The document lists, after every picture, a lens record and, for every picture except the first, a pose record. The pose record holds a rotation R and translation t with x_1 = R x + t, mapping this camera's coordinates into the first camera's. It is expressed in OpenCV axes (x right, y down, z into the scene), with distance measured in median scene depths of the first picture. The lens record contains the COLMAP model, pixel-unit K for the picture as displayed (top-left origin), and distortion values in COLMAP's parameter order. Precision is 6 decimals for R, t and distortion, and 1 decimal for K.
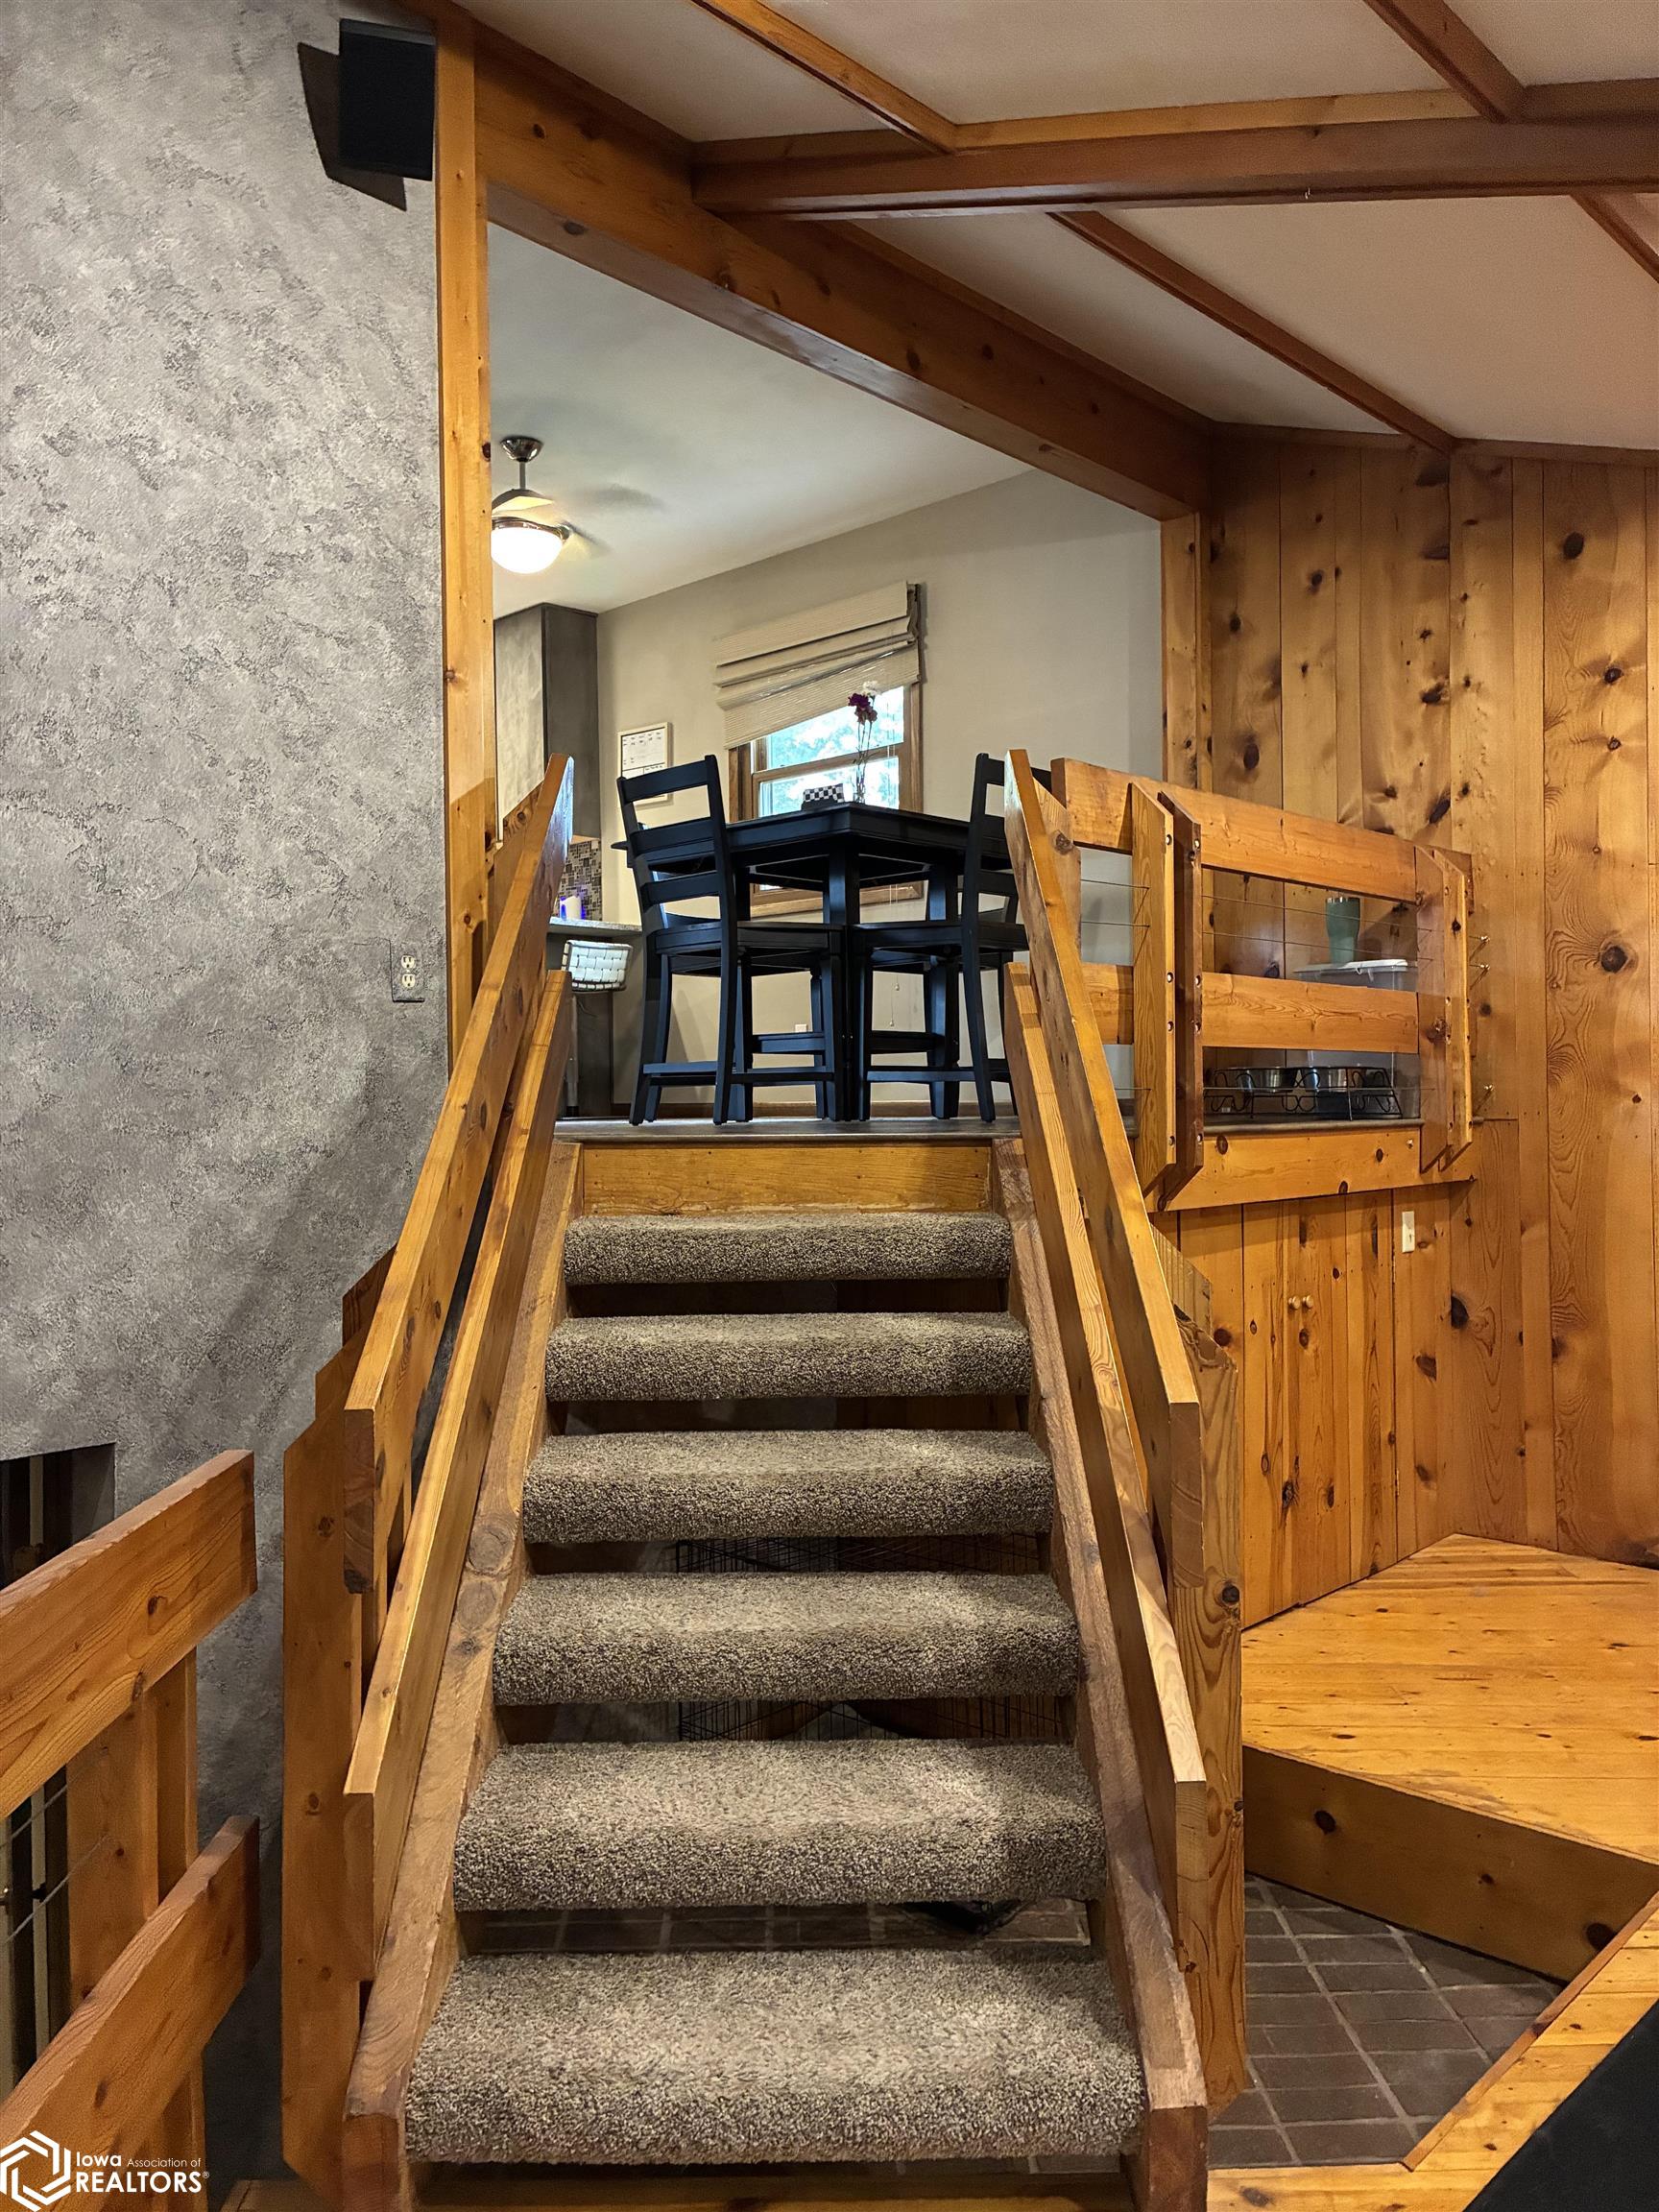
lens RADIAL K [[1681.5, 0, 827.2], [0, 1681.5, 1101.4], [0, 0, 1]] dist [0.049674, -0.067381]
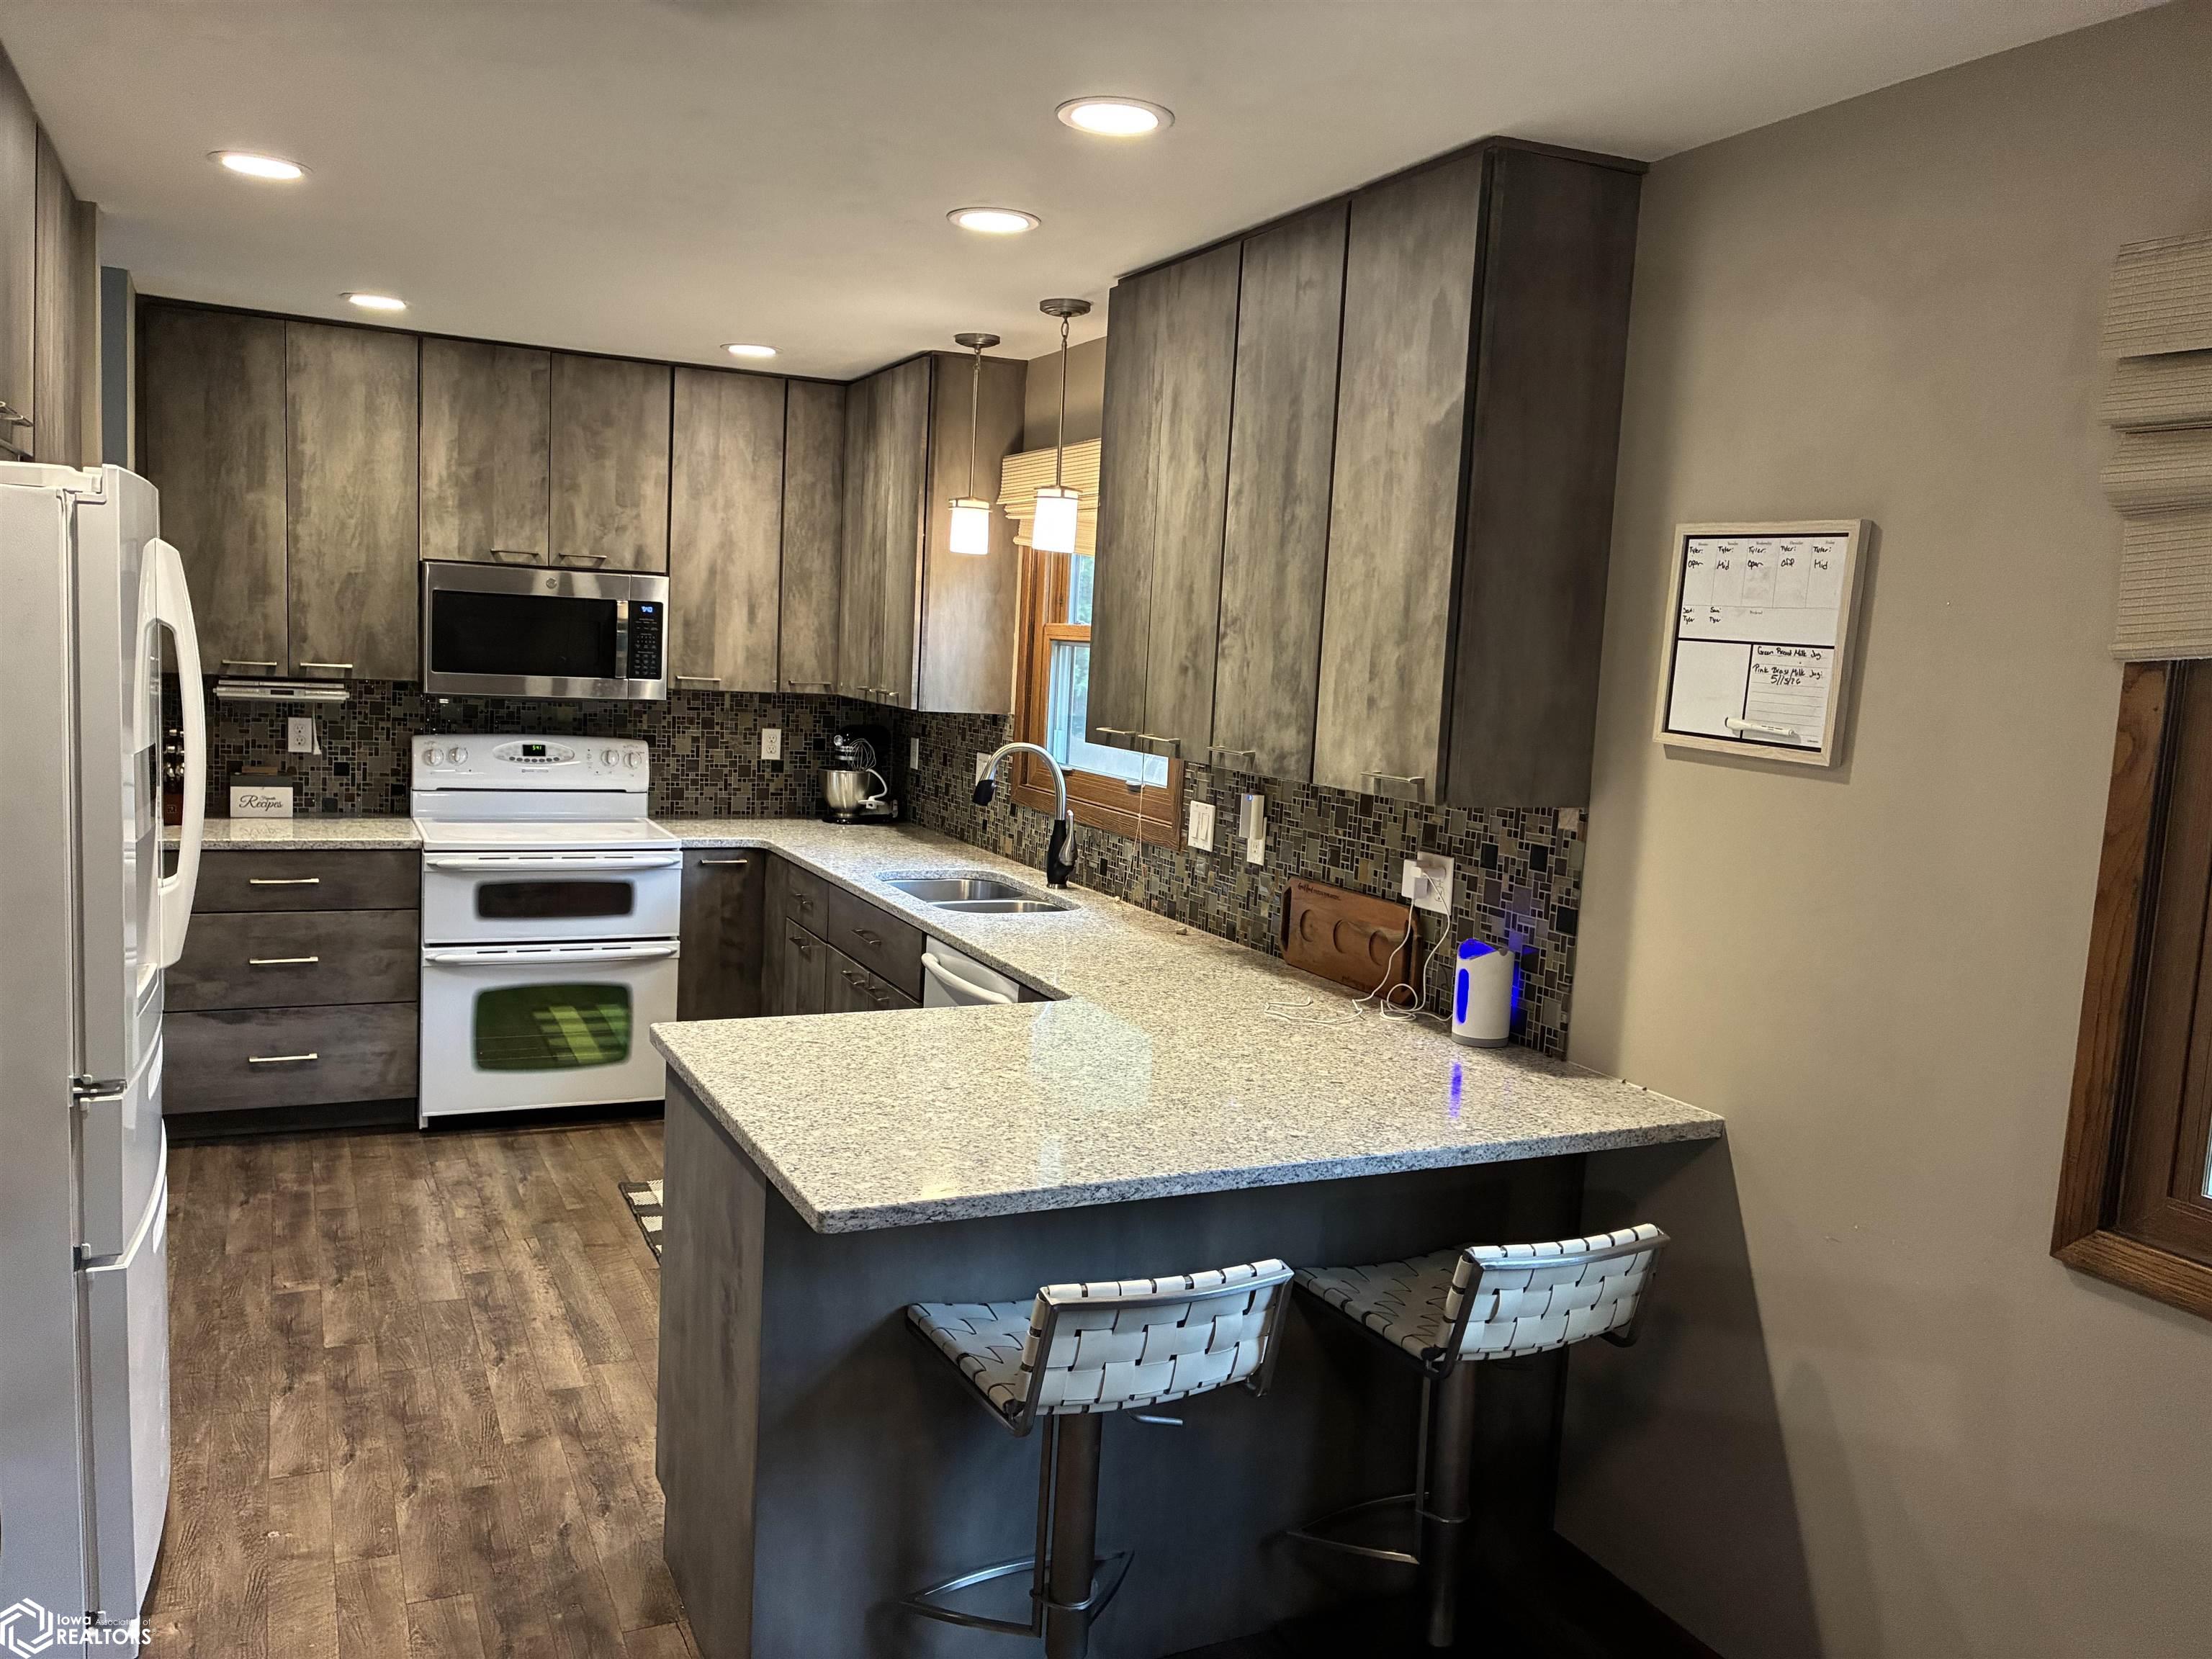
lens RADIAL K [[1681.5, 0, 1106.9], [0, 1681.5, 838.6], [0, 0, 1]] dist [0.049674, -0.067381]
pose [[0.939201, 0.100819, -0.328235, -0.182561], [-0.063351, 0.990391, 0.122933, -0.306021], [0.337474, -0.094665, 0.936563, 1.019537]]
